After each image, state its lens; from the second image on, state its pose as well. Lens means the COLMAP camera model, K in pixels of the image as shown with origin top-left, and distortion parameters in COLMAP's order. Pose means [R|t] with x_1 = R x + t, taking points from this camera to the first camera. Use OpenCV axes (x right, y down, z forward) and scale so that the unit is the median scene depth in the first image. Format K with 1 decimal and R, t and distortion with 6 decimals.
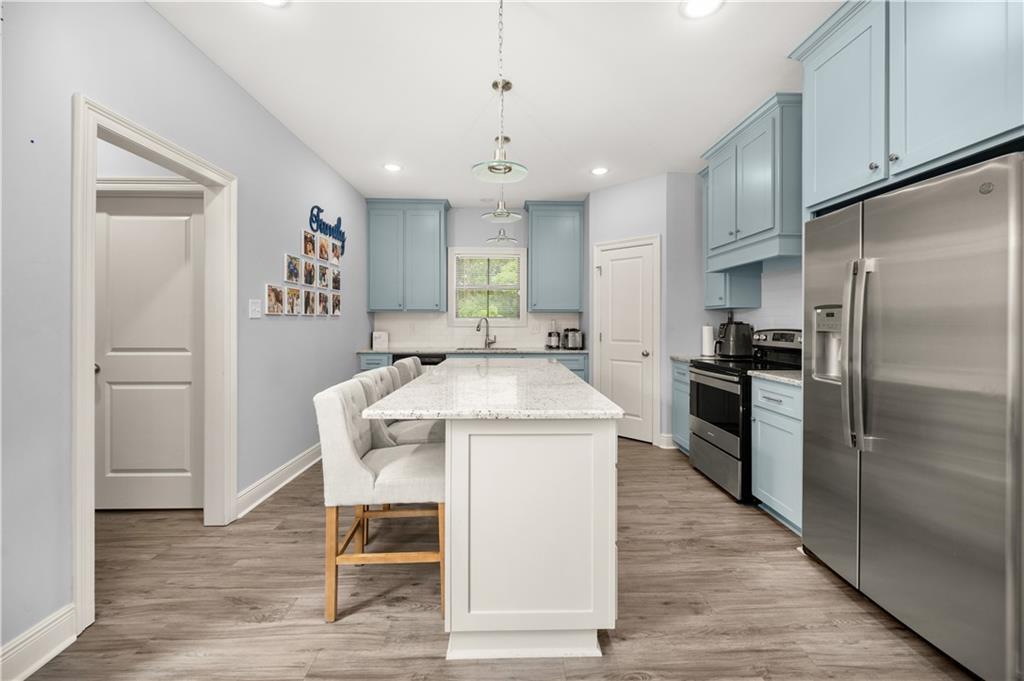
lens RADIAL K [[406.0, 0, 510.5], [0, 406.0, 325.1], [0, 0, 1]] dist [-0.002425, -0.000093]
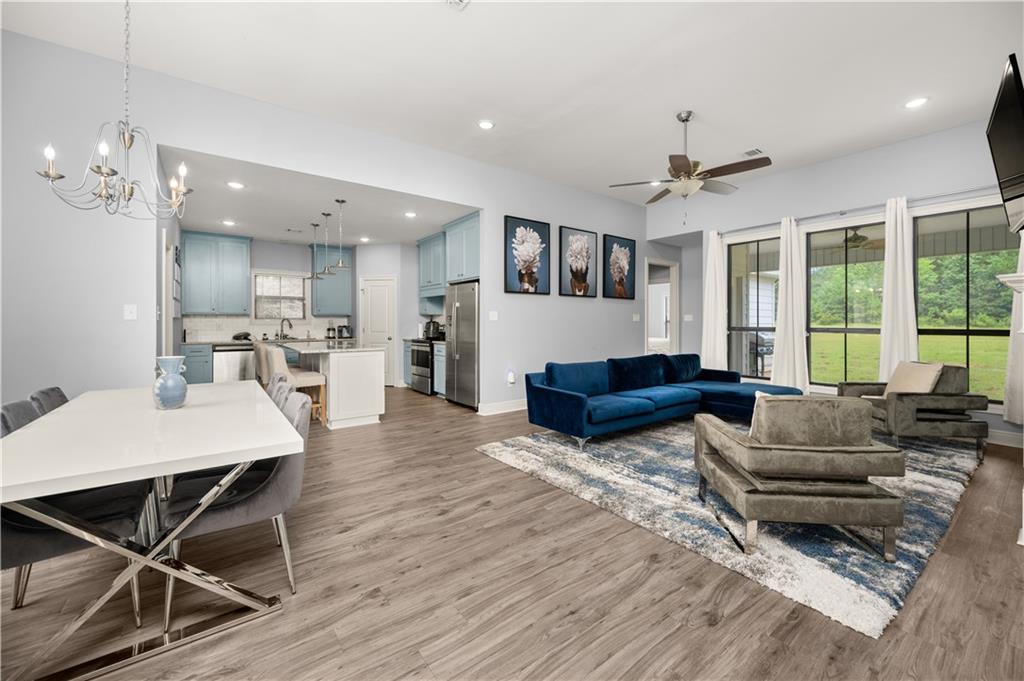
lens RADIAL K [[406.0, 0, 520.5], [0, 406.0, 320.5], [0, 0, 1]] dist [-0.002425, -0.000093]
pose [[0.803315, -0.006736, 0.595516, -0.437477], [0.006823, 0.999975, 0.002107, -0.017561], [-0.595515, 0.002371, 0.803340, -1.247423]]
